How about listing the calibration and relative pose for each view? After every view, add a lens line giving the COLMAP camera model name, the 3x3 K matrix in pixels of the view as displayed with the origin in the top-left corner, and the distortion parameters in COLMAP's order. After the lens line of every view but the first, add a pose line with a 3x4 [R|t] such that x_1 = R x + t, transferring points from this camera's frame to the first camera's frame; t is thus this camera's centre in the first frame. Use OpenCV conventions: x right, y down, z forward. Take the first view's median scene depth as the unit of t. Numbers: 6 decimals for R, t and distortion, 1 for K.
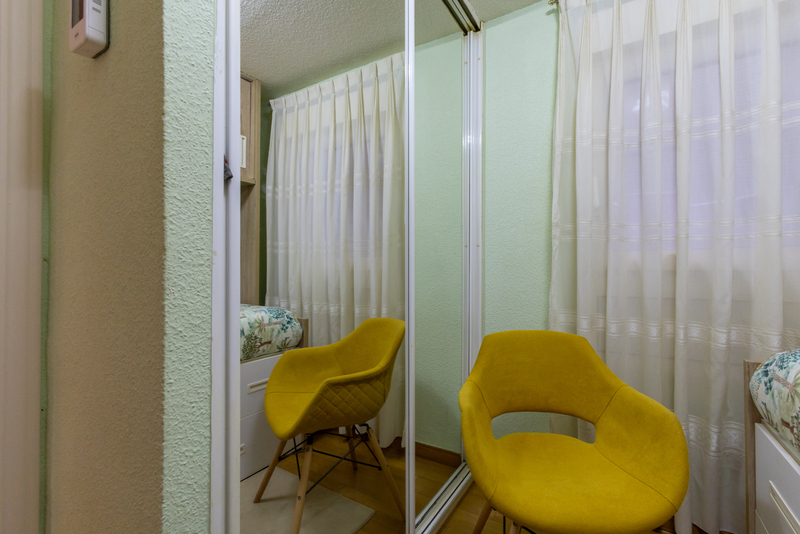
lens RADIAL K [[358.1, 0, 403.3], [0, 358.1, 266.7], [0, 0, 1]] dist [0.000364, 0.000055]
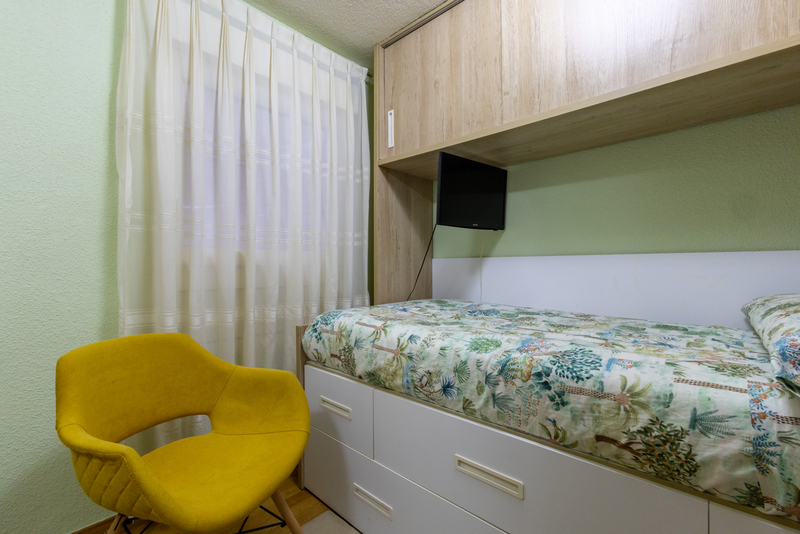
lens RADIAL K [[358.1, 0, 404.2], [0, 358.1, 268.3], [0, 0, 1]] dist [0.000364, 0.000055]
pose [[0.194546, -0.002454, 0.980890, -0.449347], [-0.010702, 0.999932, 0.004624, 0.012623], [-0.980835, -0.011397, 0.194507, 0.307363]]
